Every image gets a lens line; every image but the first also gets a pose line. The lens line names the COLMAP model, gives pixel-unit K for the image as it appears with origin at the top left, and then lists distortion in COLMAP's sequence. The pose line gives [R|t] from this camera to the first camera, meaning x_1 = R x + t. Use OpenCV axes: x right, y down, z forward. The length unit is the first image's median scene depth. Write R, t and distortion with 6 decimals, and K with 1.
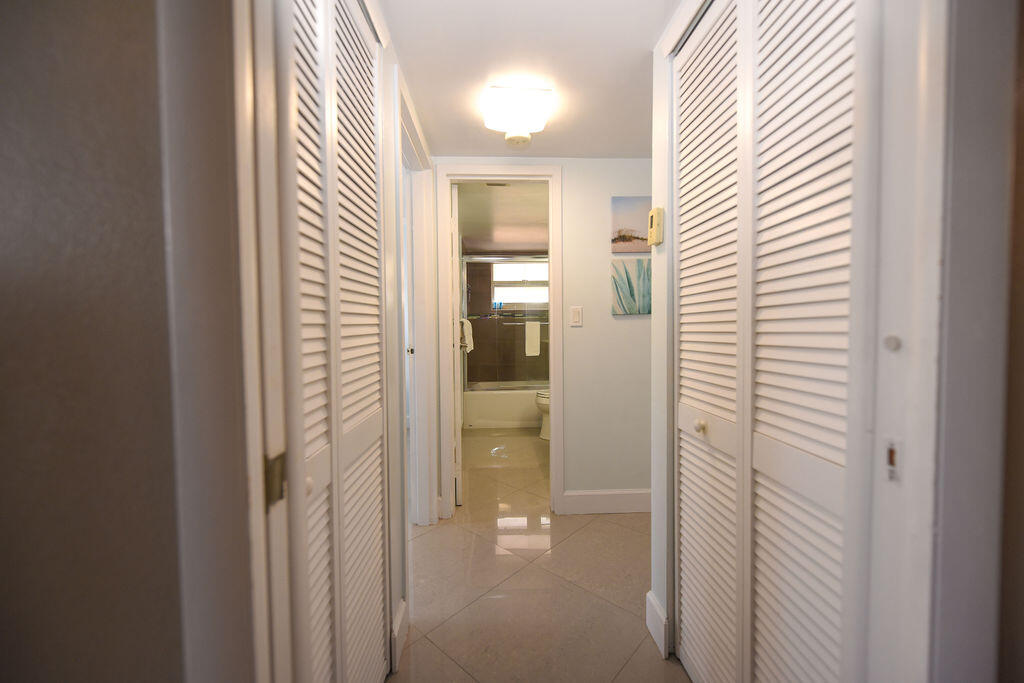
lens RADIAL K [[405.6, 0, 512.4], [0, 405.6, 339.9], [0, 0, 1]] dist [0.003204, 0.000078]
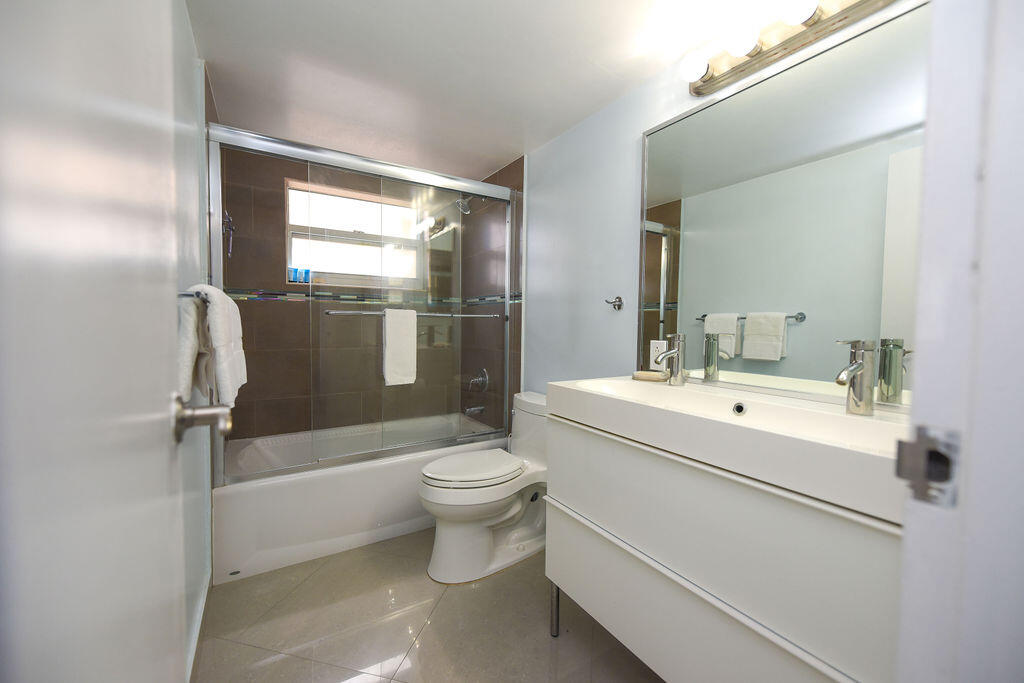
lens RADIAL K [[405.6, 0, 513.9], [0, 405.6, 337.2], [0, 0, 1]] dist [0.003204, 0.000078]
pose [[0.871527, -0.002775, 0.490340, -0.059801], [-0.000449, 0.999979, 0.006457, -0.016170], [-0.490348, -0.005848, 0.871507, 0.526280]]
